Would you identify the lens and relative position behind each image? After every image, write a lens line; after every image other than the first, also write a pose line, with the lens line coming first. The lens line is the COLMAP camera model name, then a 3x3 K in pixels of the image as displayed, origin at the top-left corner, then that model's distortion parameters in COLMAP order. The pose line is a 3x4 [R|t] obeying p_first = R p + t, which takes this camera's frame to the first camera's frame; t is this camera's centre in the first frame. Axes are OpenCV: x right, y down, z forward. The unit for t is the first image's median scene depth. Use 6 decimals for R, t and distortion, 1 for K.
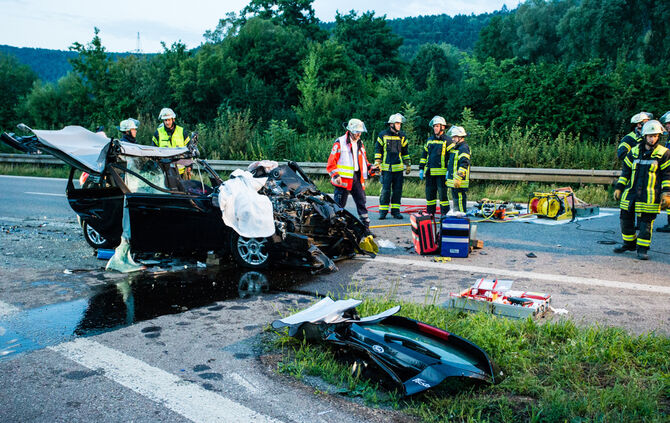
lens RADIAL K [[631.3, 0, 331.7], [0, 631.3, 226.9], [0, 0, 1]] dist [0.003075, 0.099506]
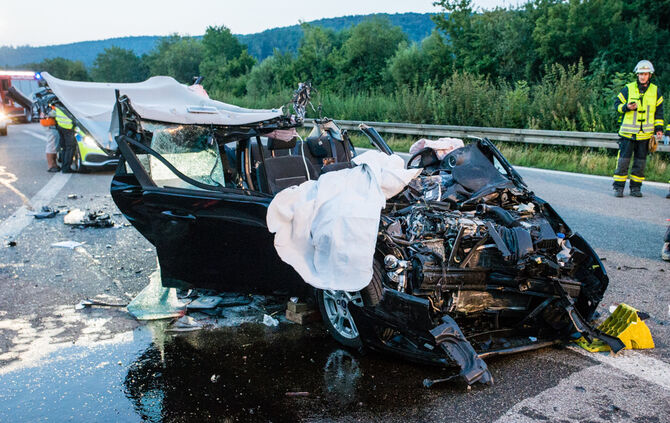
lens RADIAL K [[701.4, 0, 367.3], [0, 701.4, 212.6], [0, 0, 1]] dist [0.003554, 0.180044]
pose [[0.867197, 0.074349, -0.492383, 0.027695], [-0.066895, 0.997222, 0.032761, -0.010251], [0.493451, 0.004528, 0.869762, 0.084939]]
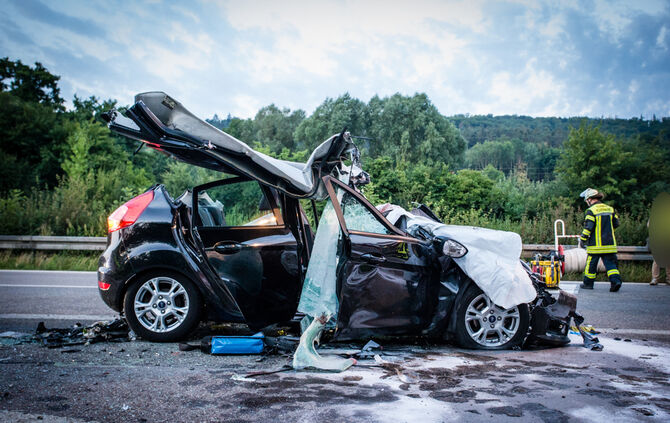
lens RADIAL K [[631.3, 0, 331.7], [0, 631.3, 226.9], [0, 0, 1]] dist [0.003075, 0.099506]
pose [[0.902528, 0.022001, 0.430068, -0.090831], [0.045987, 0.988059, -0.147052, 0.004505], [-0.428168, 0.152496, 0.890739, 0.080527]]
